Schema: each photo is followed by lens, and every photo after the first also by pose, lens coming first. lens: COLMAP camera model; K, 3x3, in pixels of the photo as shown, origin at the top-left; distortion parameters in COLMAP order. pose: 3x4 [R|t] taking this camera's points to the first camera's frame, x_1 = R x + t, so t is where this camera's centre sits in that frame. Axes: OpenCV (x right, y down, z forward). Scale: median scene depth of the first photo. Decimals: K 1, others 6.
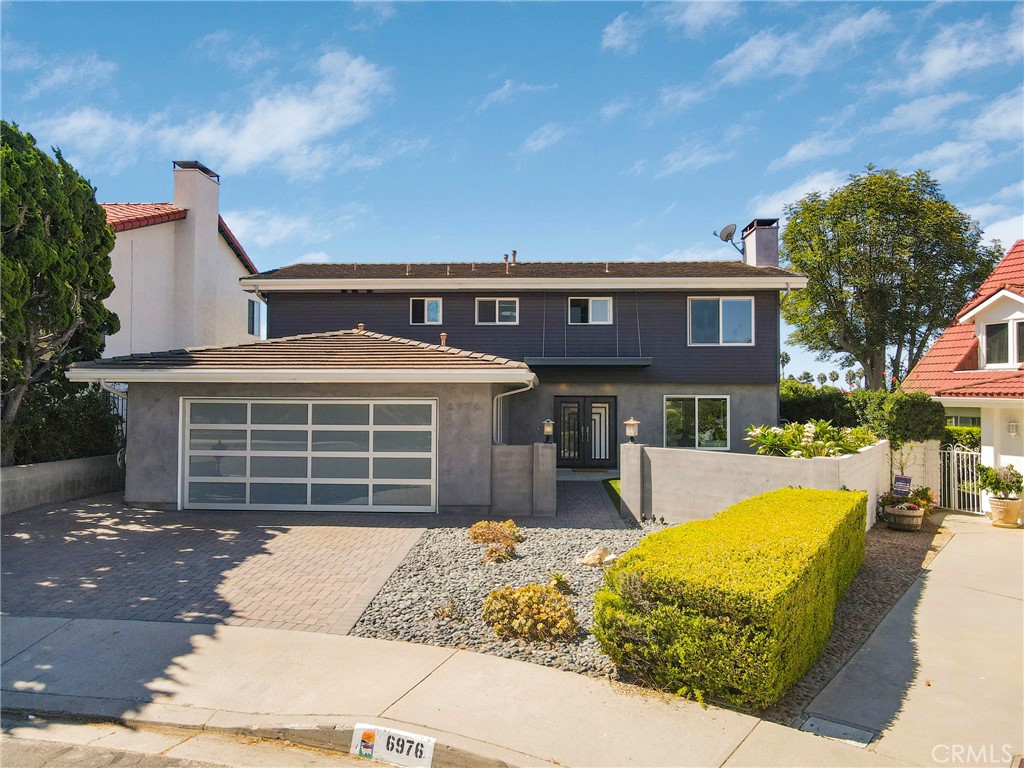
lens RADIAL K [[749.7, 0, 512.0], [0, 749.7, 384.0], [0, 0, 1]] dist [0.006371, 0.008344]
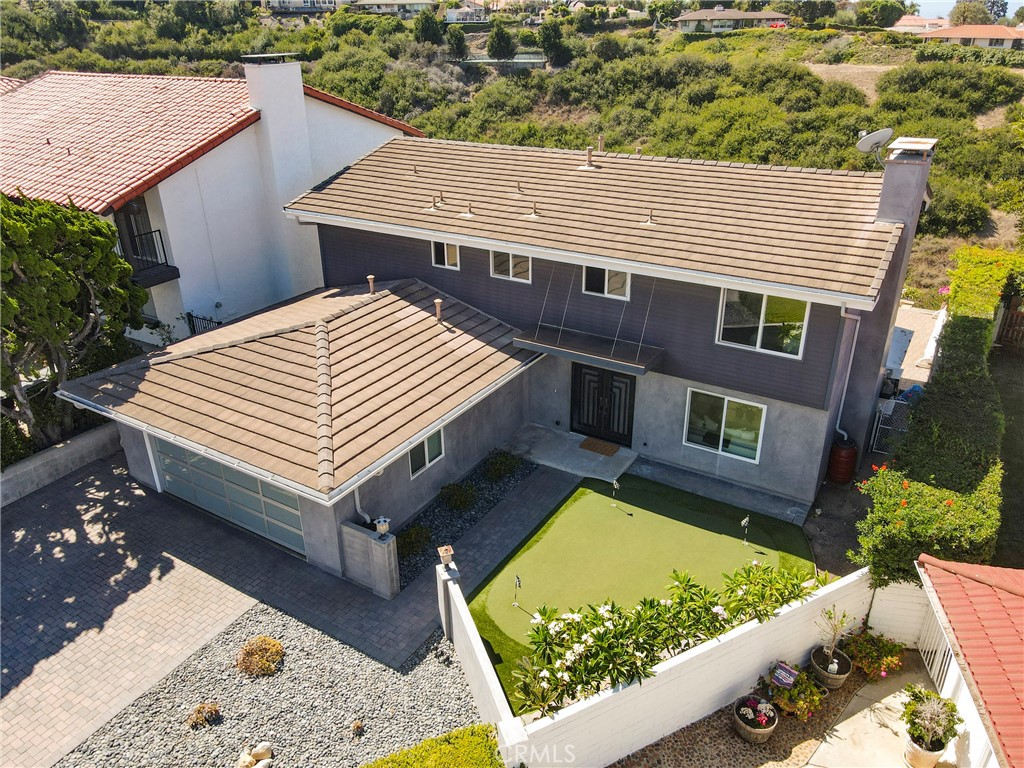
lens RADIAL K [[749.7, 0, 512.0], [0, 749.7, 384.0], [0, 0, 1]] dist [0.006371, 0.008344]
pose [[0.872879, 0.196818, -0.446481, 0.403736], [0.025191, 0.895640, 0.444066, -0.363988], [0.487286, -0.398863, 0.776827, 0.260082]]
